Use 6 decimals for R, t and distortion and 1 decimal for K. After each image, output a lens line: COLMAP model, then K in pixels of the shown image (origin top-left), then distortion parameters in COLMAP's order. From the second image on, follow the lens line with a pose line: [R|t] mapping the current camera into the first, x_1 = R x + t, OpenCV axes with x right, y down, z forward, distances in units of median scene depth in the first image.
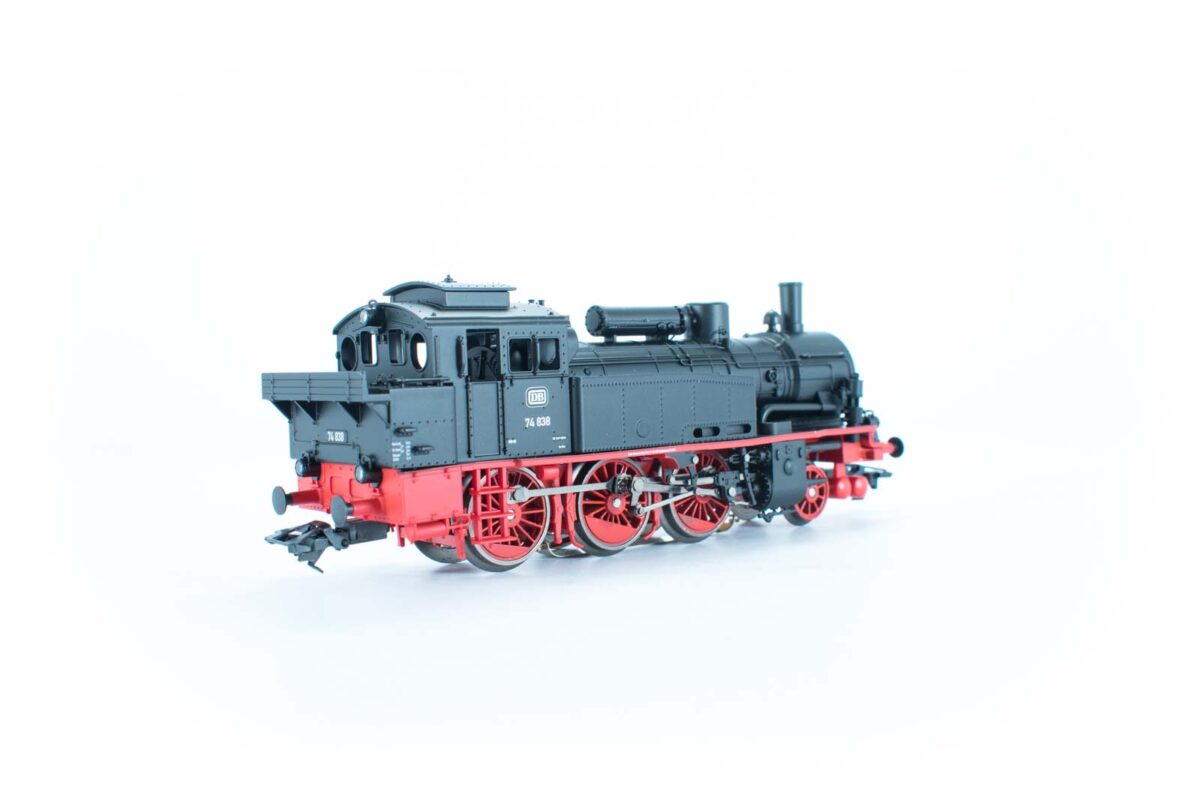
lens RADIAL K [[1488.8, 0, 600.0], [0, 1488.8, 400.0], [0, 0, 1]] dist [0.002524, -0.000008]
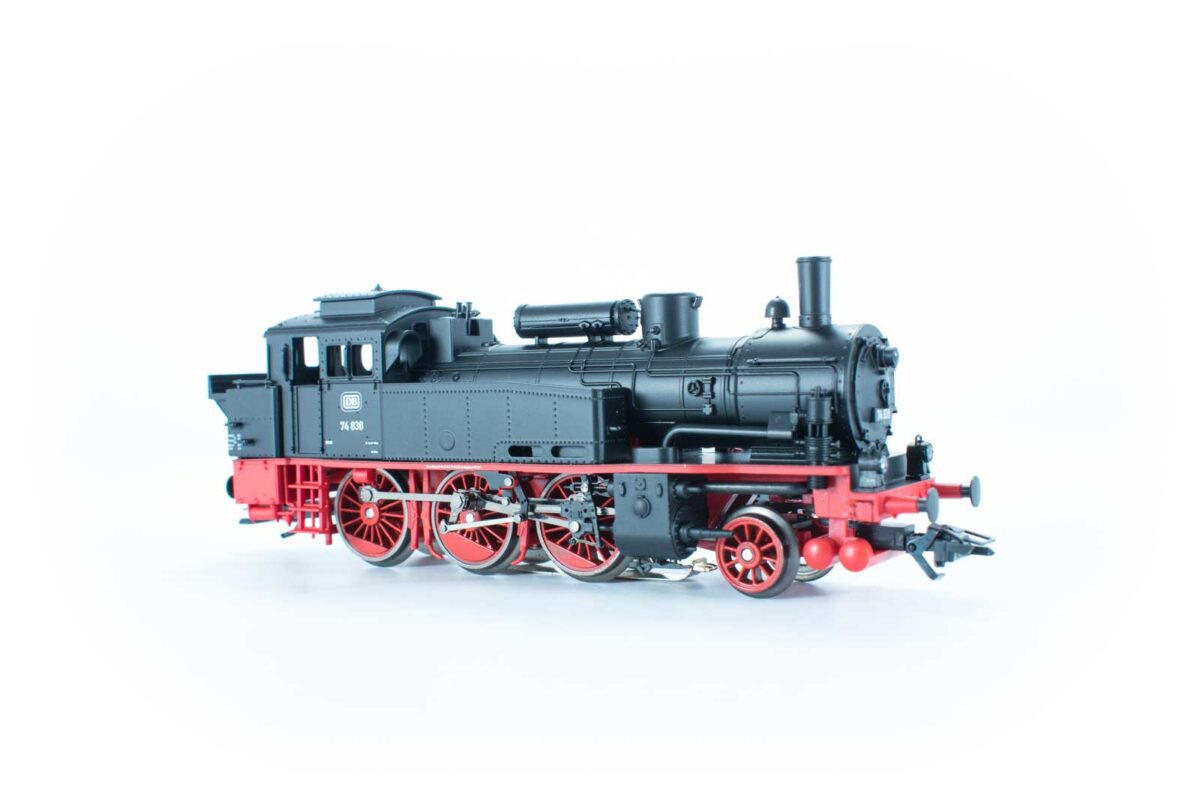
lens RADIAL K [[1391.8, 0, 600.0], [0, 1391.8, 400.0], [0, 0, 1]] dist [-0.007394, -0.005610]
pose [[0.284996, 0.047271, -0.957363, 0.892443], [-0.014336, 0.998882, 0.045053, -0.047070], [0.958422, 0.000885, 0.285355, 0.851150]]
